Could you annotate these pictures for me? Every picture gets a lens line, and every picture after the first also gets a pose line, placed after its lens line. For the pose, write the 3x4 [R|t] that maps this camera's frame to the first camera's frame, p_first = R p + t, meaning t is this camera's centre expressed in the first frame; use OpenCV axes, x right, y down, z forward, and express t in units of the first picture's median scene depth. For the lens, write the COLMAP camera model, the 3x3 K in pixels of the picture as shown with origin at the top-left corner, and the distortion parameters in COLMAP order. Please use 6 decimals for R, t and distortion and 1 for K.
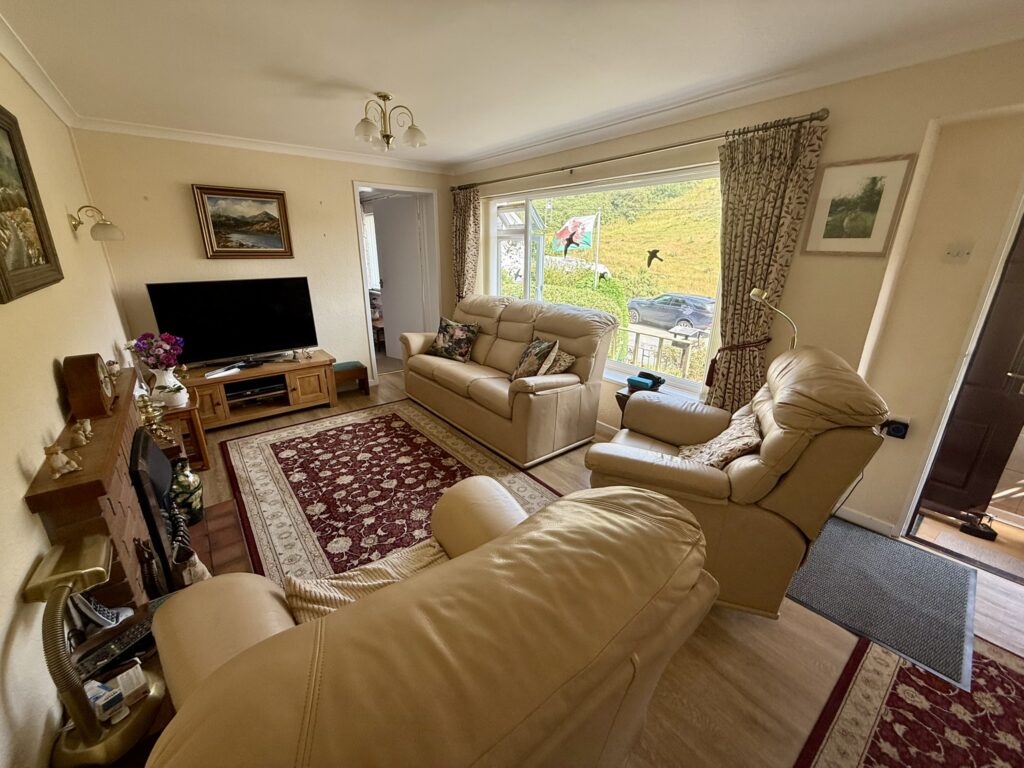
lens RADIAL K [[409.4, 0, 517.8], [0, 409.4, 378.5], [0, 0, 1]] dist [0.000846, -0.000349]
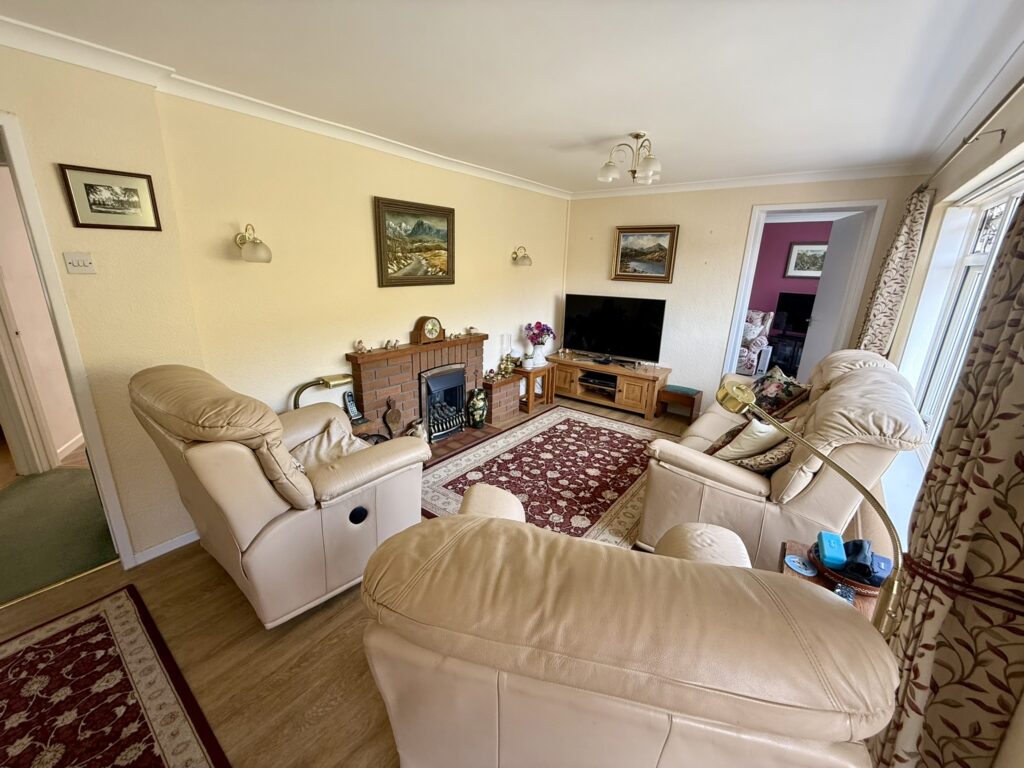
lens RADIAL K [[409.4, 0, 515.7], [0, 409.4, 386.2], [0, 0, 1]] dist [0.000846, -0.000349]
pose [[0.243037, 0.278476, -0.929185, 0.565167], [-0.324488, 0.926060, 0.192667, -0.137162], [0.914134, 0.254684, 0.315429, 0.406912]]
